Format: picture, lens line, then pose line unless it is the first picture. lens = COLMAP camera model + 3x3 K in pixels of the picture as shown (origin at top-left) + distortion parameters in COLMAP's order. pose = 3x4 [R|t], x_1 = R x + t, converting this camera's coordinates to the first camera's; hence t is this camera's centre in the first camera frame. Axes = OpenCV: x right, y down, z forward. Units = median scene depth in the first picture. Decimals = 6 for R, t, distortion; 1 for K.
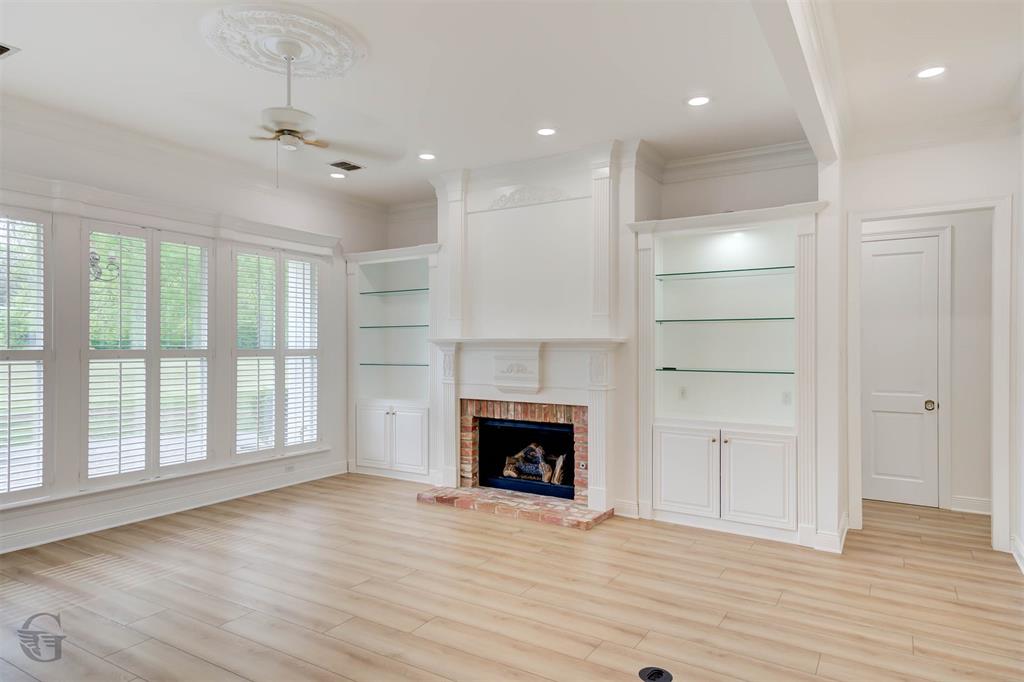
lens RADIAL K [[627.2, 0, 512.0], [0, 627.2, 341.0], [0, 0, 1]] dist [0.024217, -0.000369]
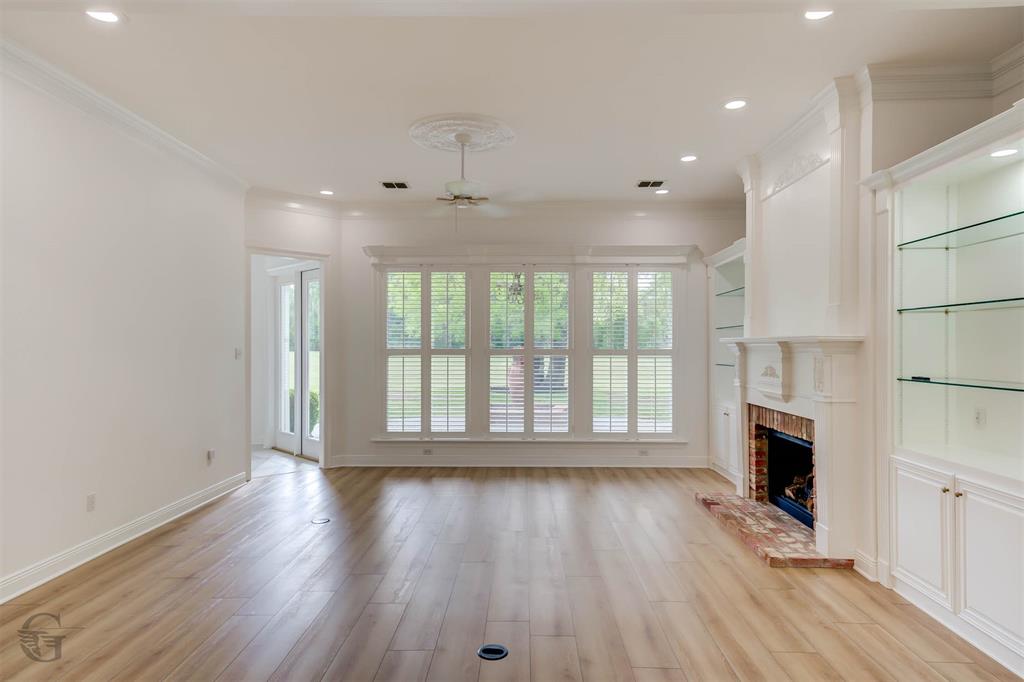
lens RADIAL K [[627.2, 0, 512.0], [0, 627.2, 341.0], [0, 0, 1]] dist [0.024217, -0.000369]
pose [[0.492433, -0.010439, -0.870288, 0.620572], [0.009203, 0.999935, -0.006787, 0.003553], [0.870302, -0.004667, 0.492497, 0.263324]]
